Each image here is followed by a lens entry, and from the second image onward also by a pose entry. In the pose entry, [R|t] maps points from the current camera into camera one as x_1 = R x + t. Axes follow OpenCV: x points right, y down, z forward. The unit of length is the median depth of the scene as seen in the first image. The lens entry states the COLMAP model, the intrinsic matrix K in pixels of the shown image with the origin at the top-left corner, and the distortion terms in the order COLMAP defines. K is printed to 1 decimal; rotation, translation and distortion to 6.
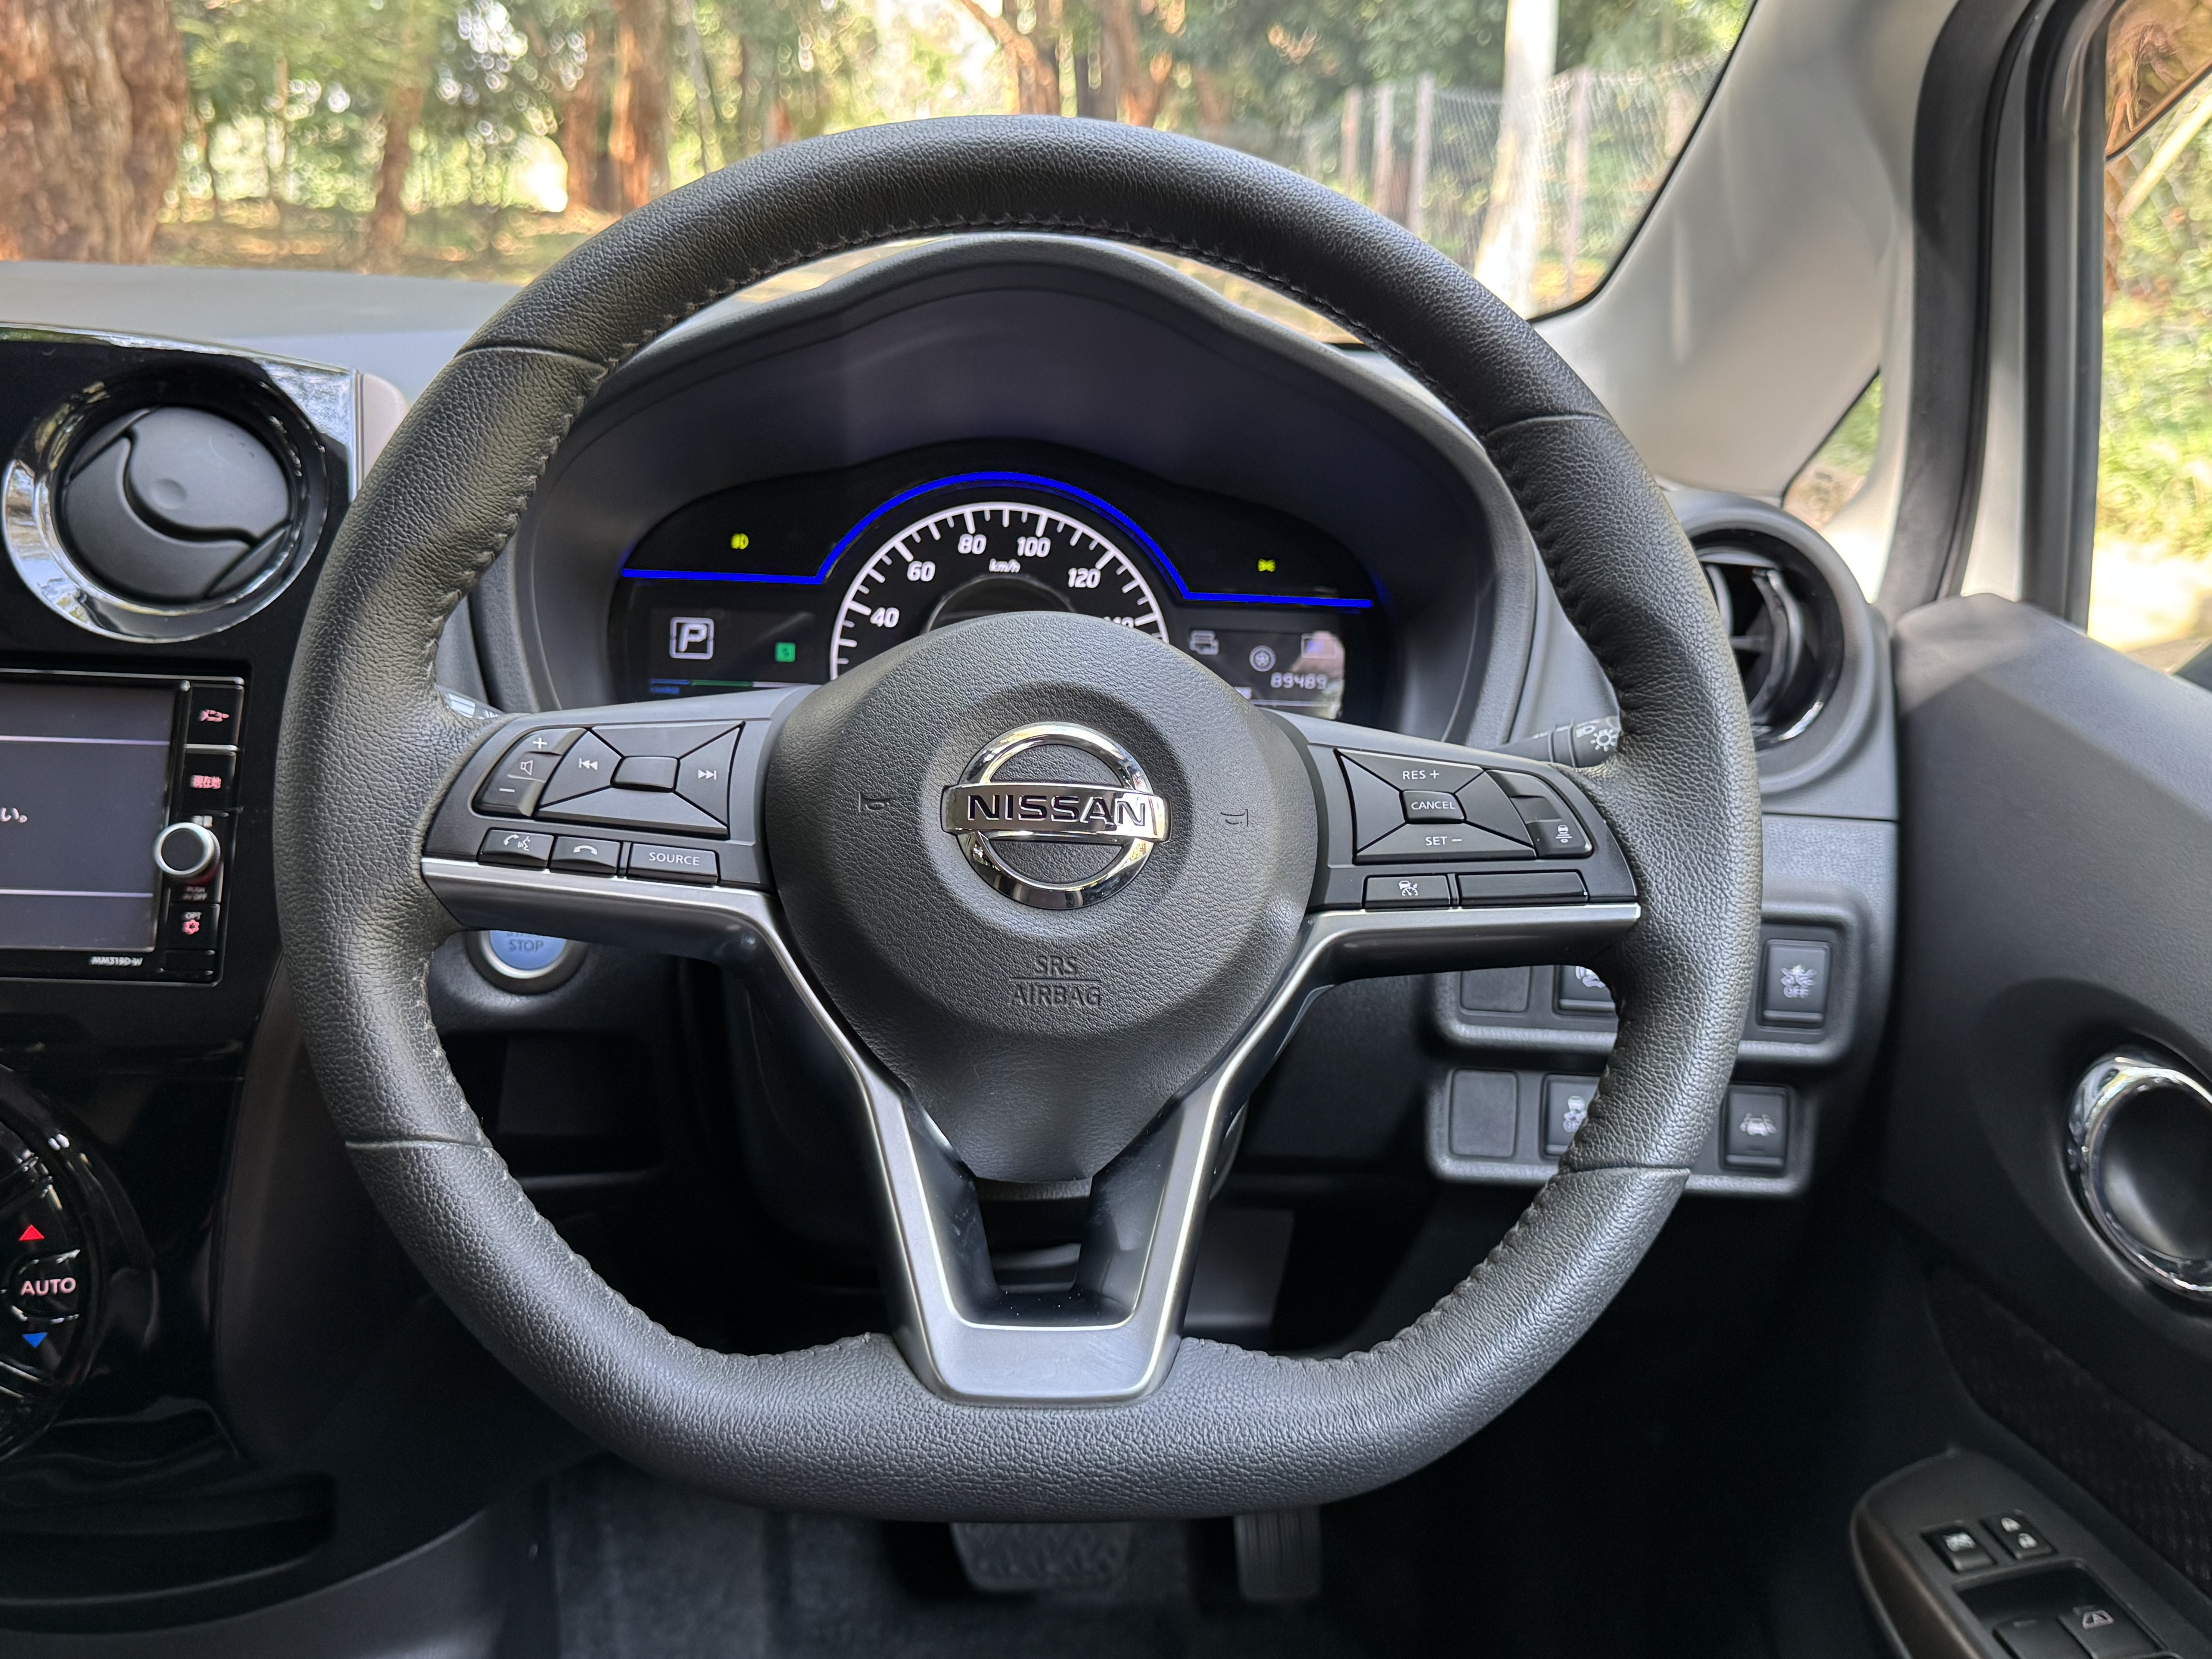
lens RADIAL K [[2159.4, 0, 1106.0], [0, 2159.4, 829.5], [0, 0, 1]] dist [0.128212, -0.270573]
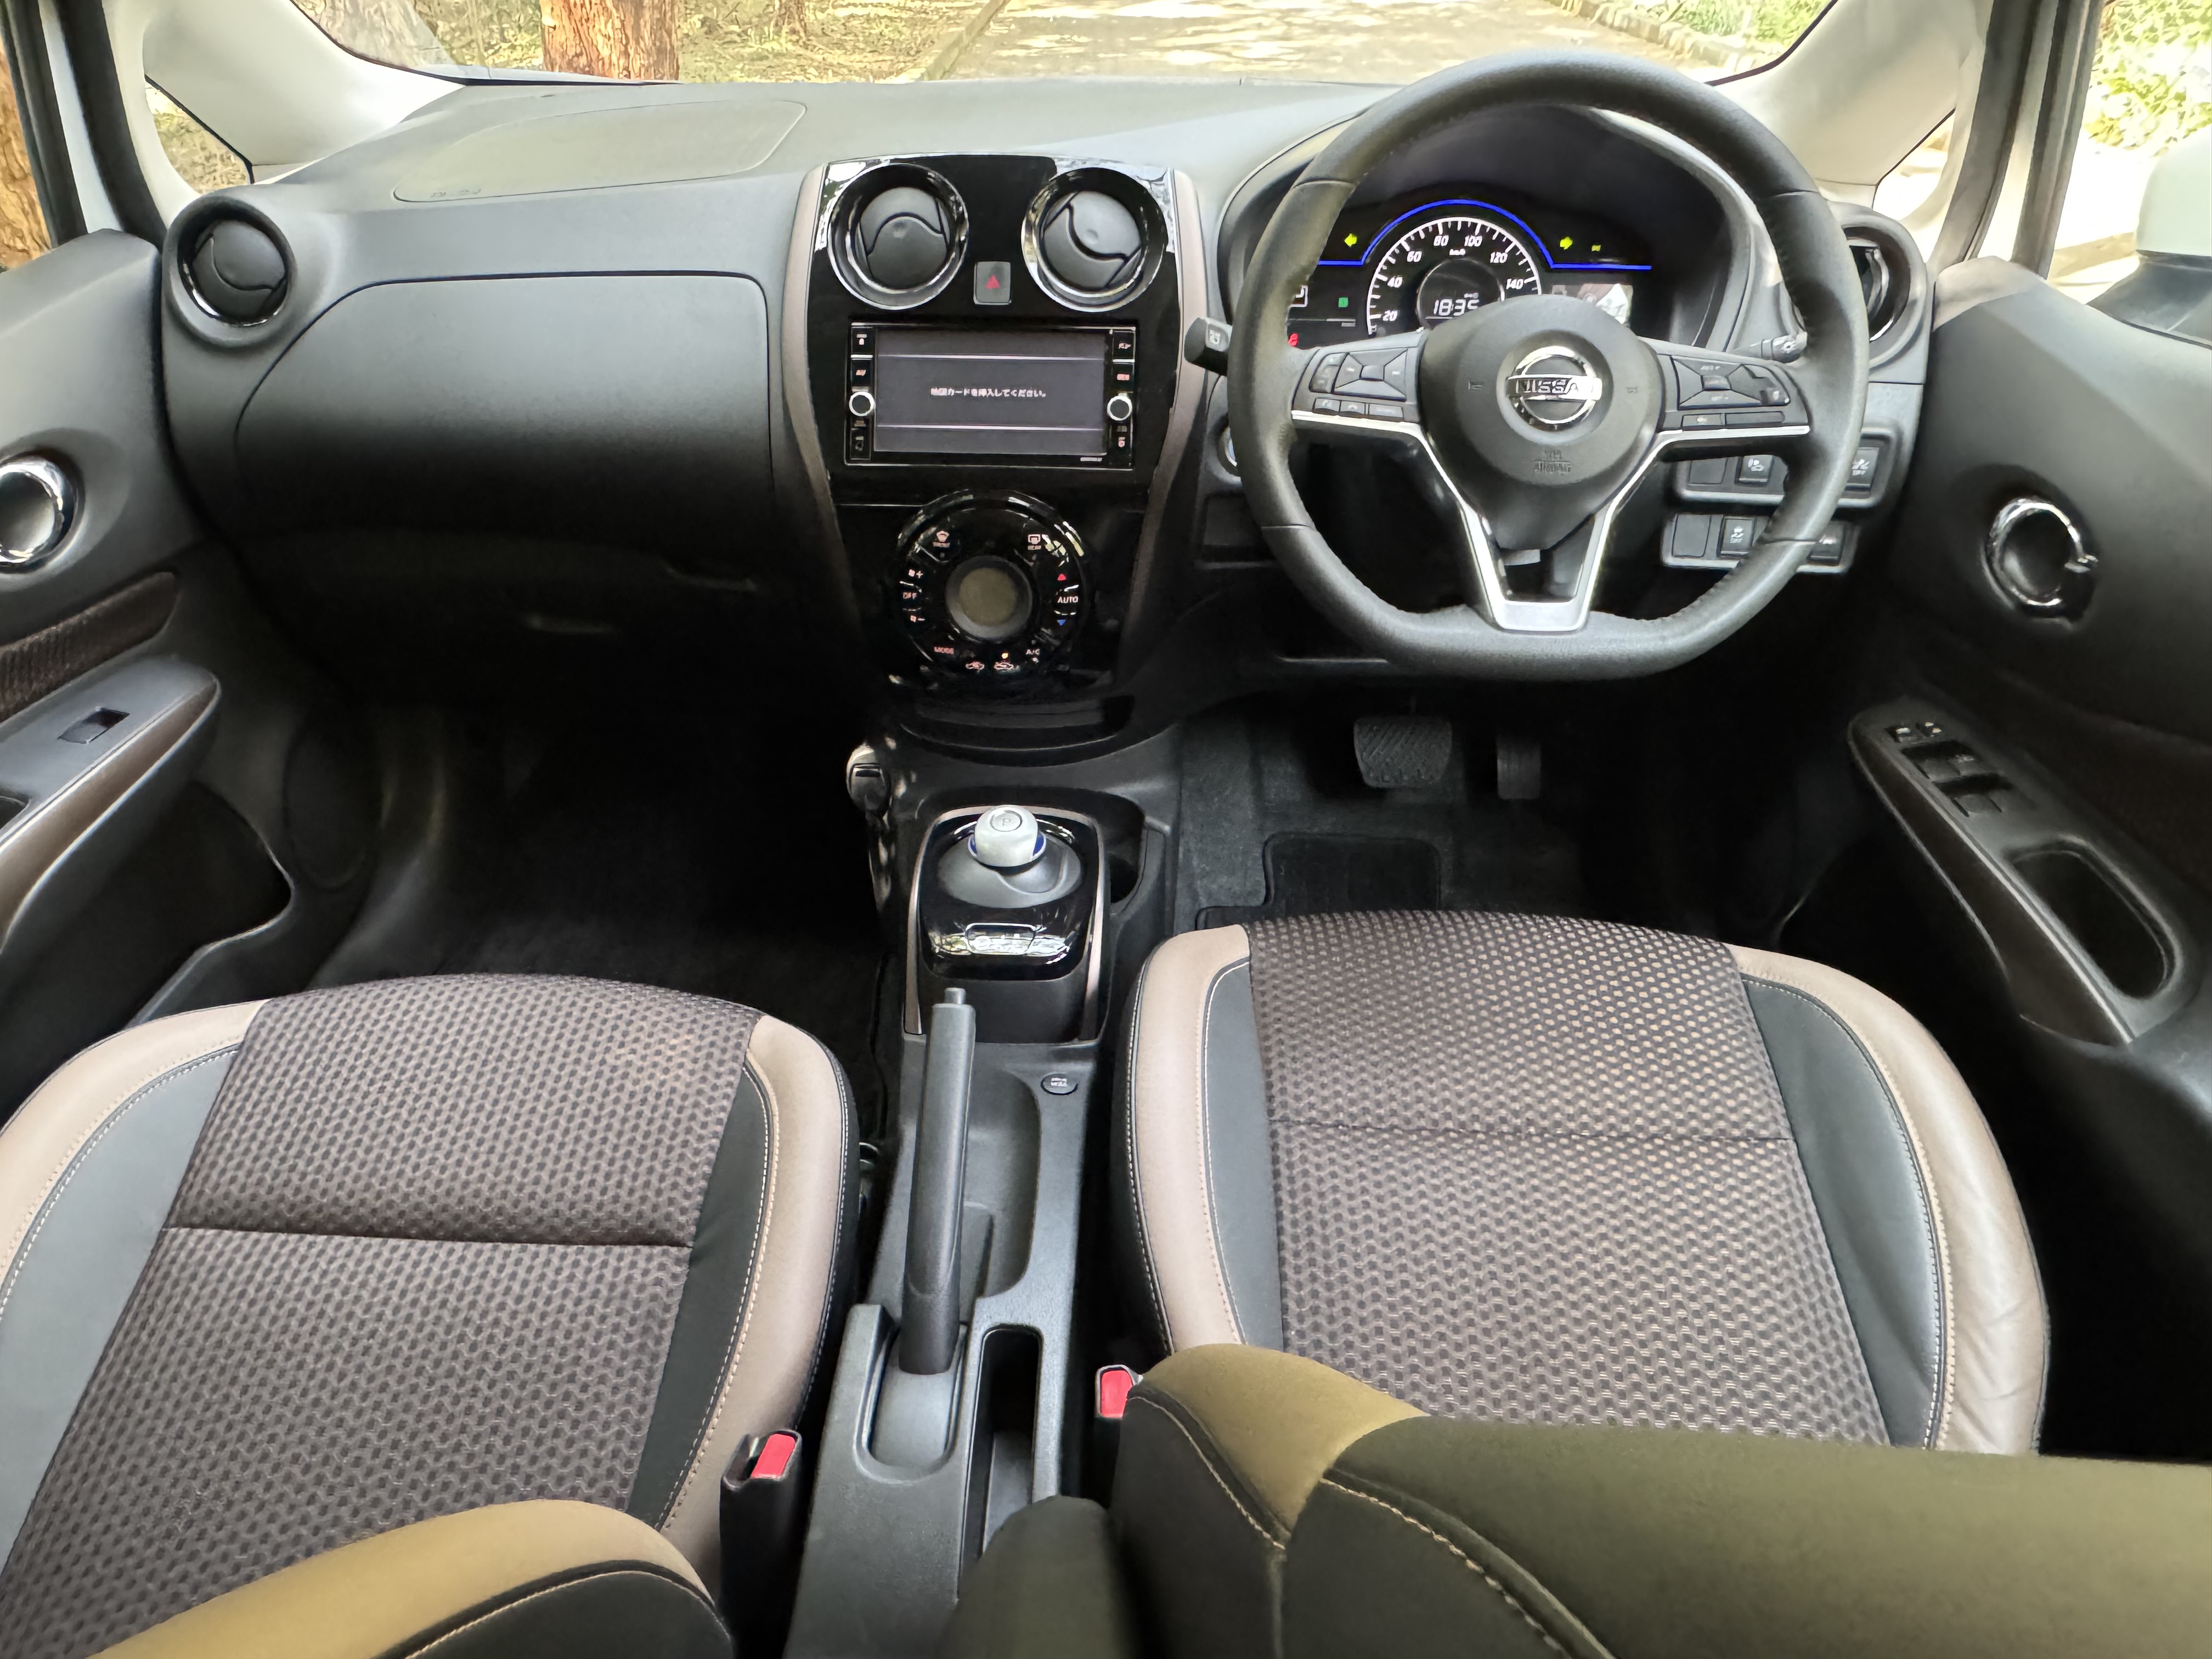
lens RADIAL K [[1419.5, 0, 1106.0], [0, 1419.5, 829.5], [0, 0, 1]] dist [0.003081, 0.000742]
pose [[0.989951, 0.030169, -0.138155, -0.200114], [0.012149, 0.955221, 0.295645, -0.008666], [0.140888, -0.294352, 0.945255, -0.483928]]
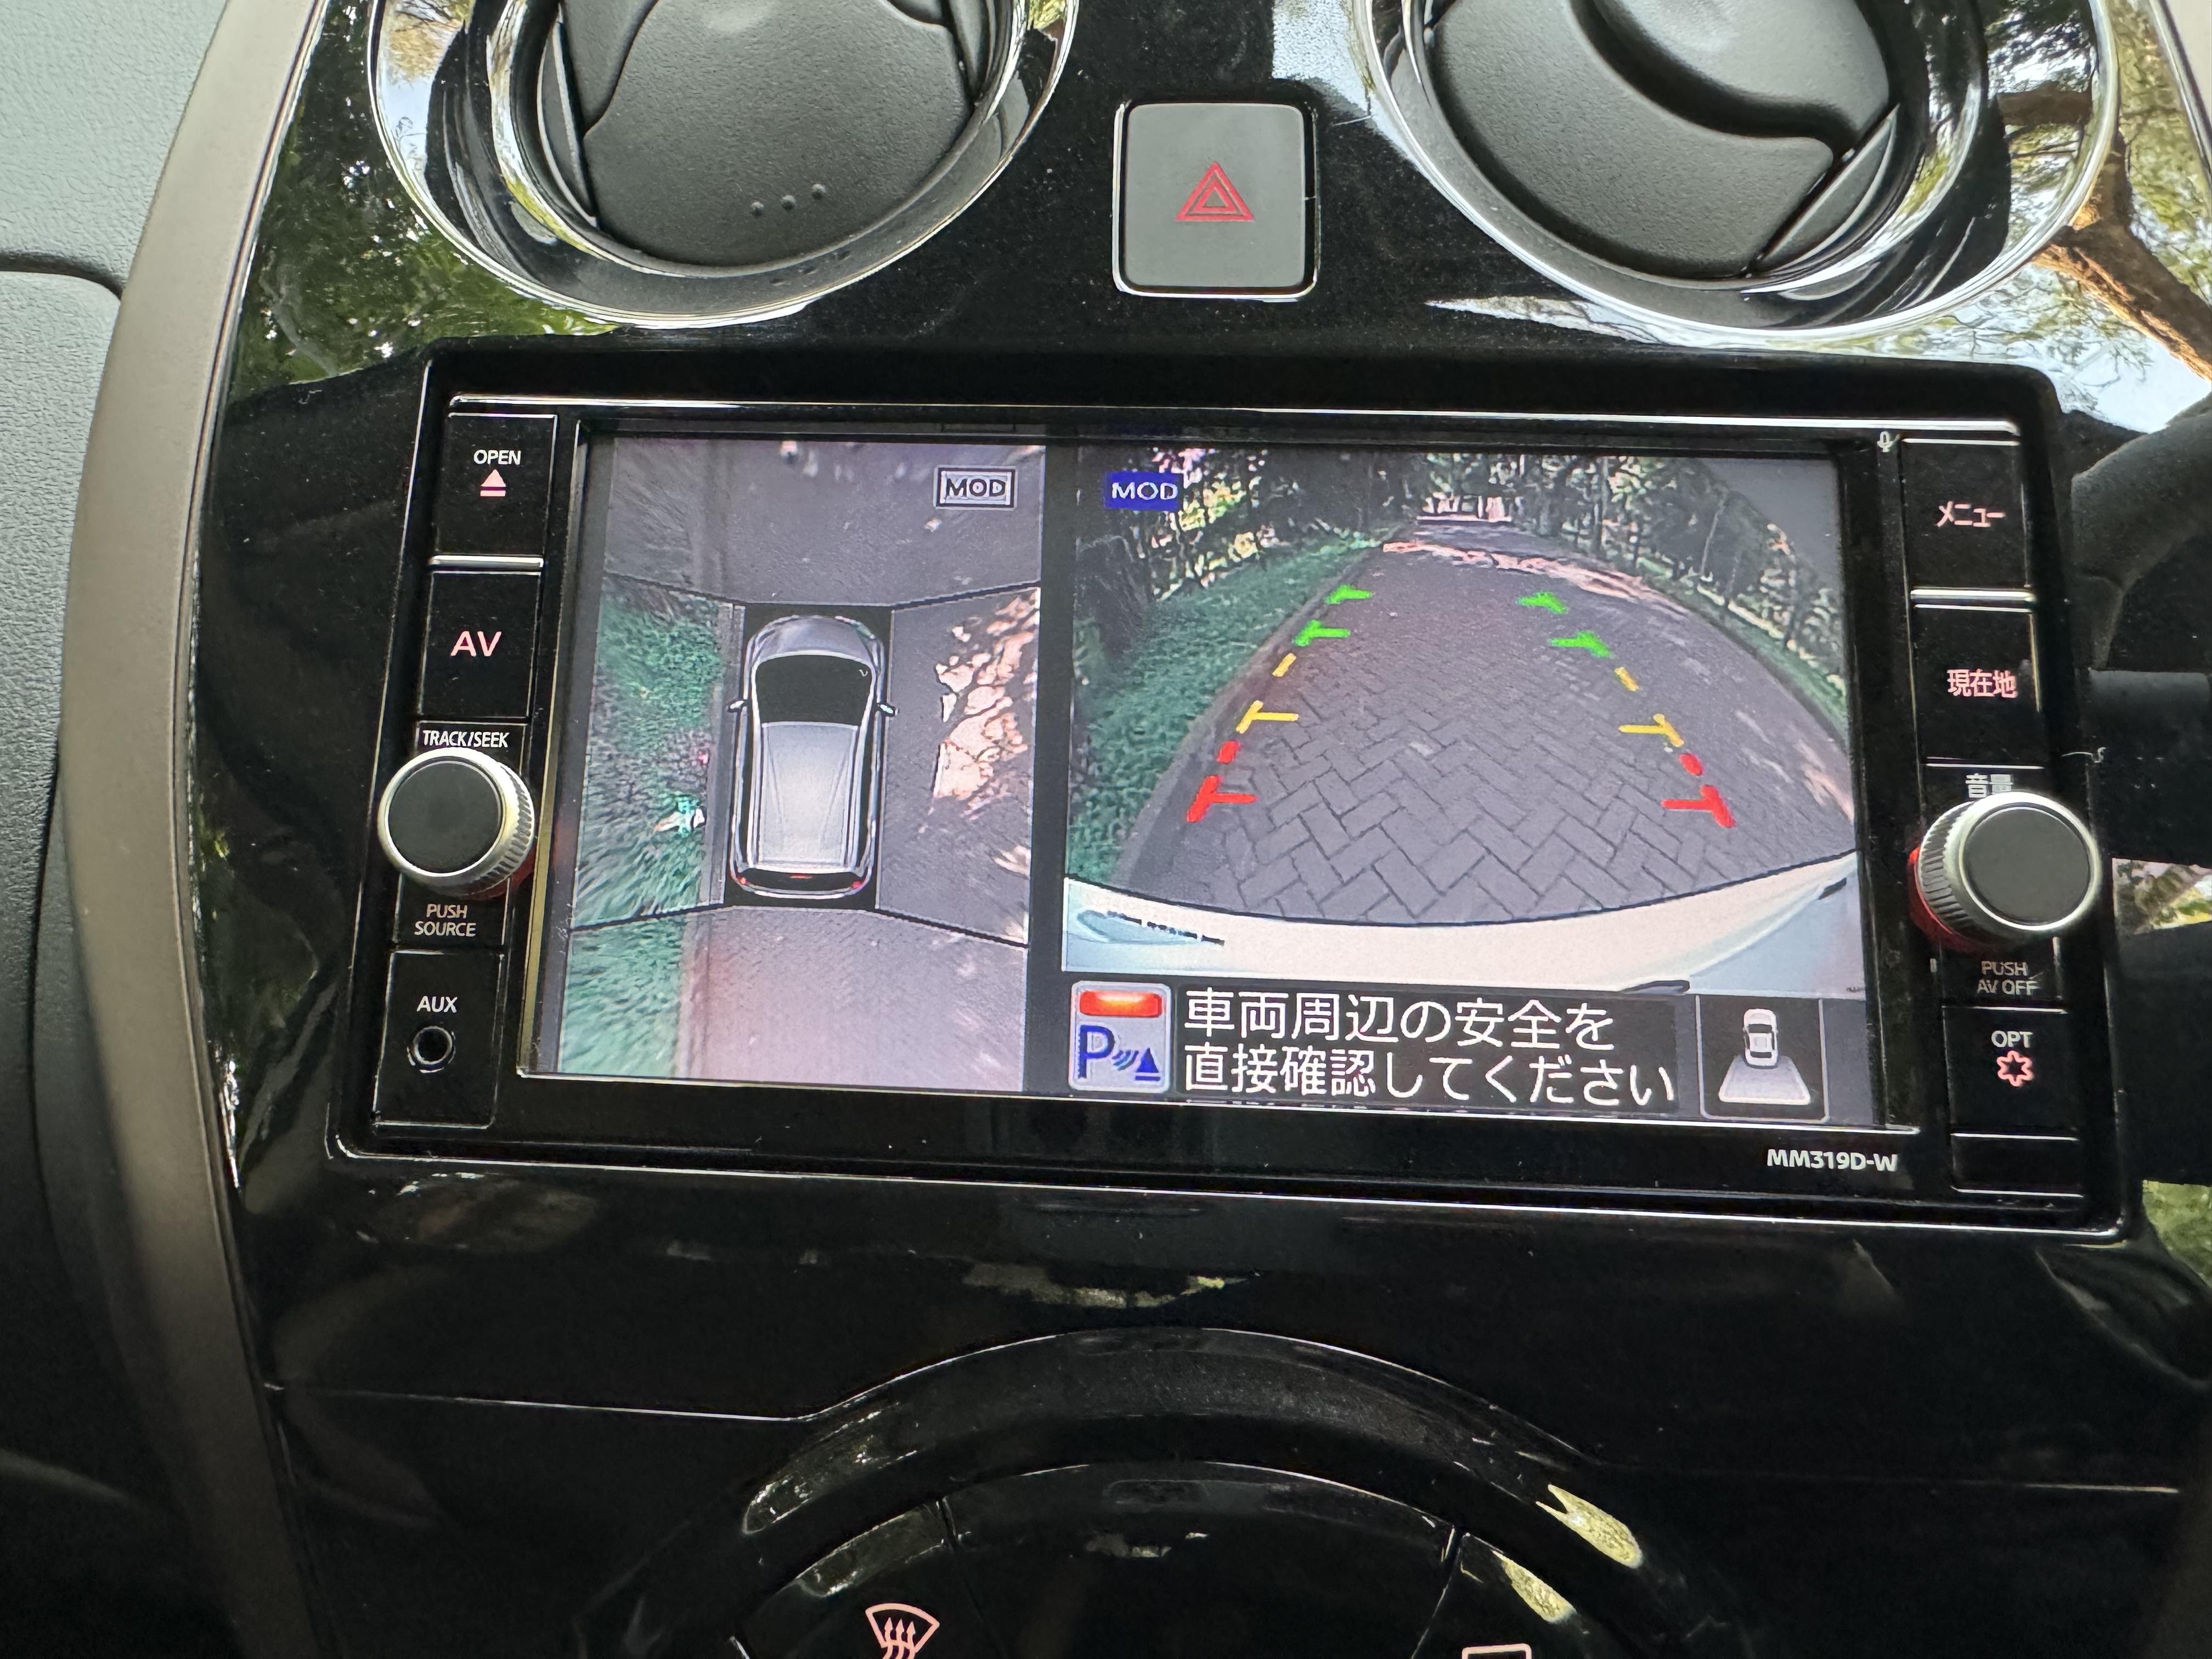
lens RADIAL K [[1828.9, 0, 1106.0], [0, 1828.9, 829.5], [0, 0, 1]] dist [0.000801, 0.000001]
pose [[0.991945, 0.001115, -0.126667, -0.490732], [0.001138, 0.999842, 0.017714, -0.001810], [0.126666, -0.017715, 0.991787, 0.620849]]
